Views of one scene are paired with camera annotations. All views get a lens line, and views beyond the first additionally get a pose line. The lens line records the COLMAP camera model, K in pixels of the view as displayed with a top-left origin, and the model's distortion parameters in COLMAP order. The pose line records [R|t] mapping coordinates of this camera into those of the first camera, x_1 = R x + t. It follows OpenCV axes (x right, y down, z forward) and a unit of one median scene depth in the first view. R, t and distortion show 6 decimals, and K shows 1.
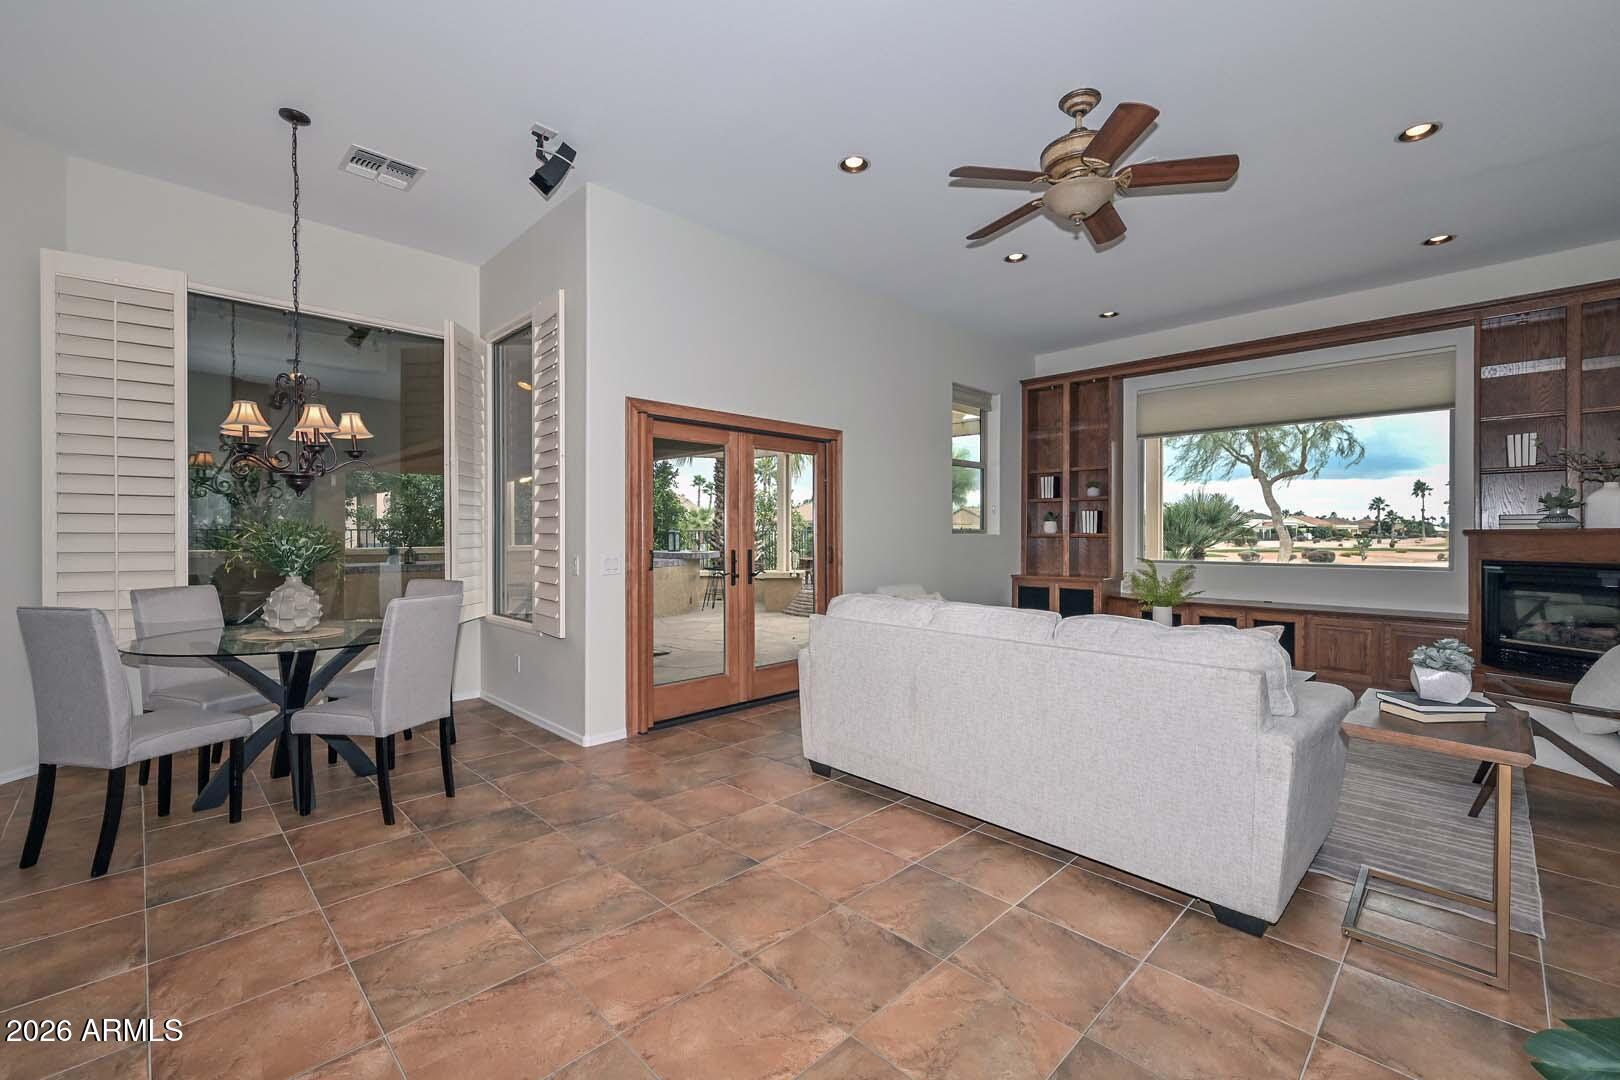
lens RADIAL K [[695.7, 0, 825.3], [0, 695.7, 529.9], [0, 0, 1]] dist [-0.010354, 0.001337]
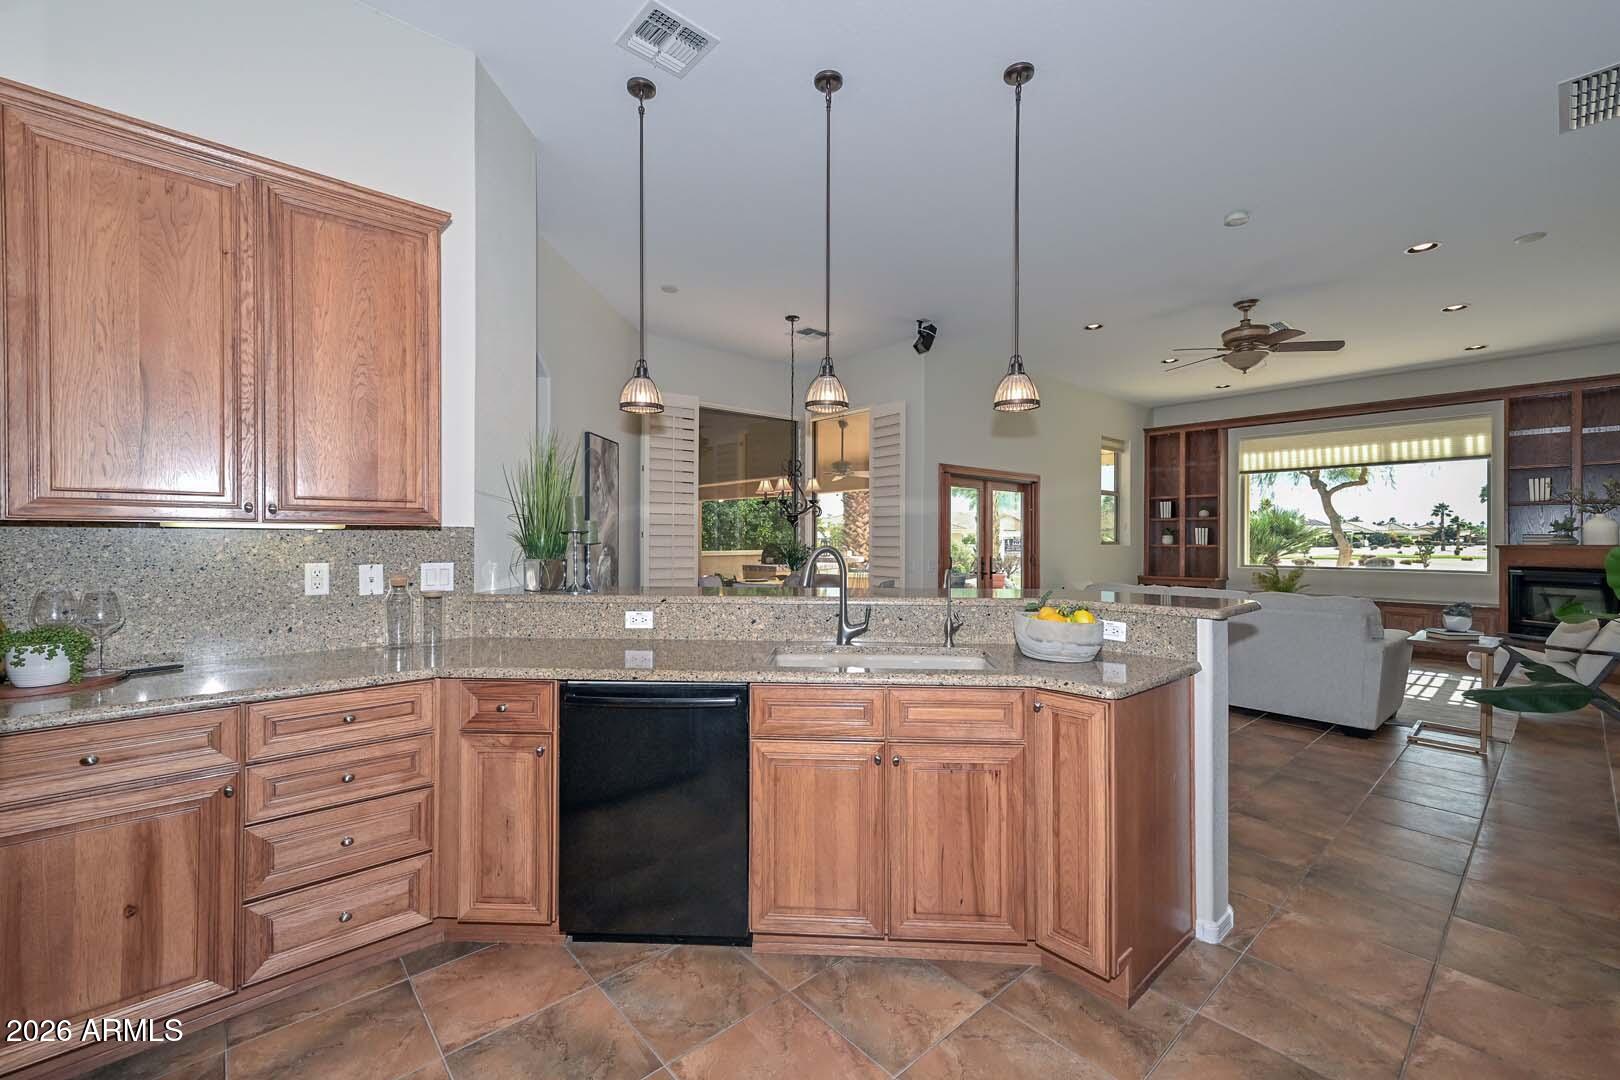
lens RADIAL K [[695.7, 0, 786.3], [0, 695.7, 531.8], [0, 0, 1]] dist [-0.010354, 0.001337]
pose [[0.996246, 0.002104, -0.086543, -0.297518], [-0.002361, 0.999993, -0.002867, -0.014228], [0.086537, 0.003061, 0.996244, -0.392548]]
